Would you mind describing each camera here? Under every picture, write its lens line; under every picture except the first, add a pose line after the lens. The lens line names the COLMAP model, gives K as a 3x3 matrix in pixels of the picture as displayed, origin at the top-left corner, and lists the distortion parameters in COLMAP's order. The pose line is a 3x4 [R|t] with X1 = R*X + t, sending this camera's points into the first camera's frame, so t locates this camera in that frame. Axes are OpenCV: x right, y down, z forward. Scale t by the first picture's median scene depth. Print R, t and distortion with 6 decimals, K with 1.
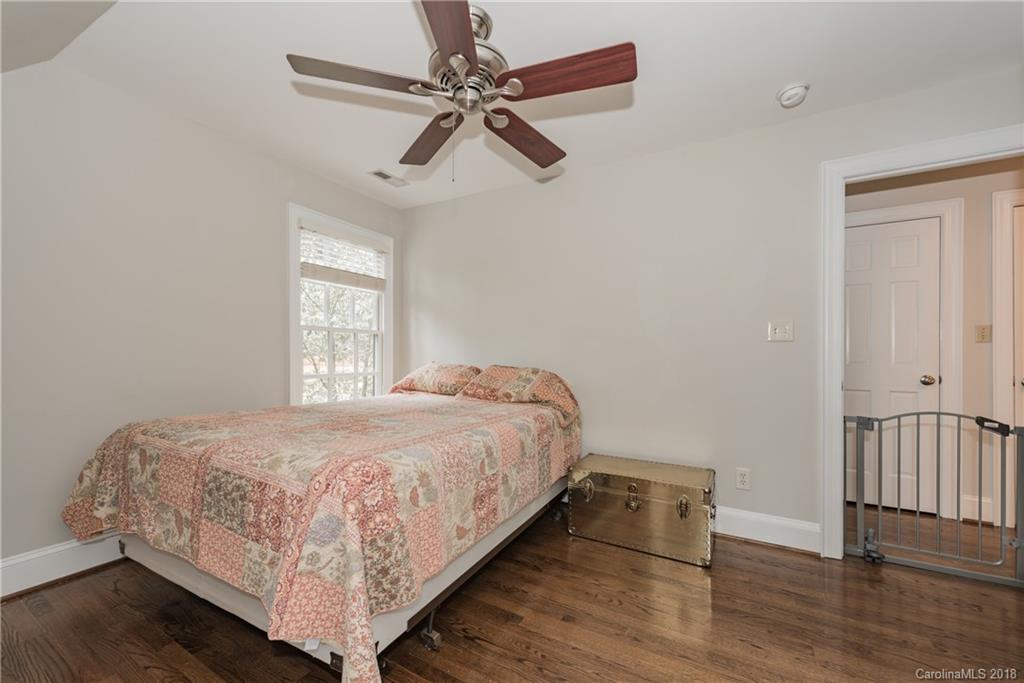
lens RADIAL K [[402.0, 0, 507.5], [0, 402.0, 354.3], [0, 0, 1]] dist [0.013256, -0.000072]
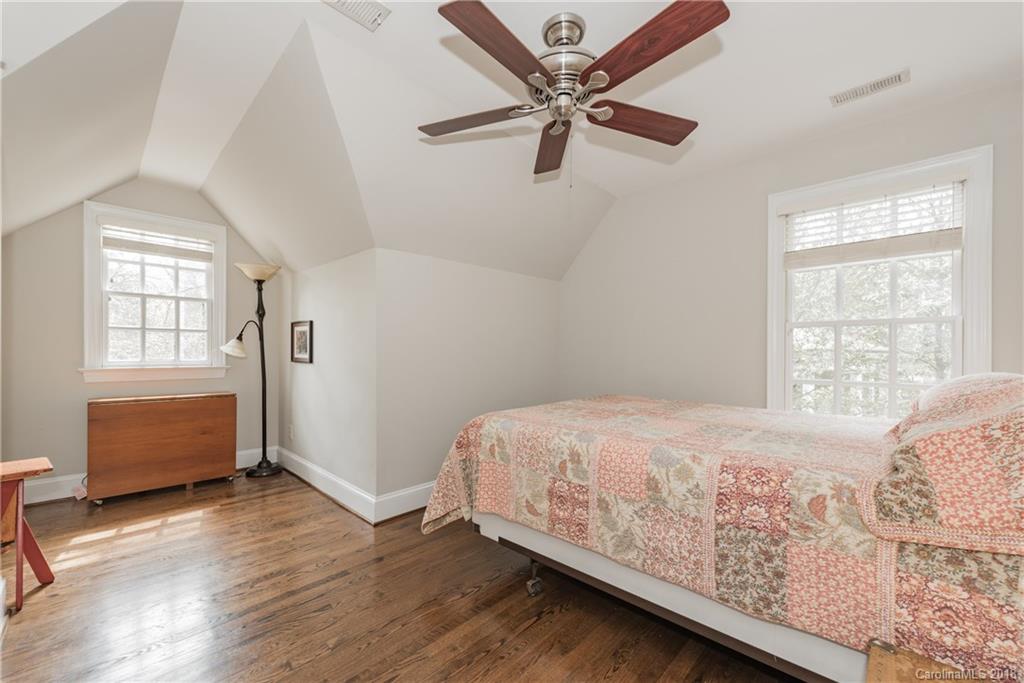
lens RADIAL K [[402.0, 0, 507.5], [0, 402.0, 354.3], [0, 0, 1]] dist [0.013256, -0.000072]
pose [[-0.242902, -0.005552, -0.970035, 0.922033], [-0.006247, 0.999972, -0.004159, 0.008105], [0.970031, 0.005050, -0.242930, 1.100812]]
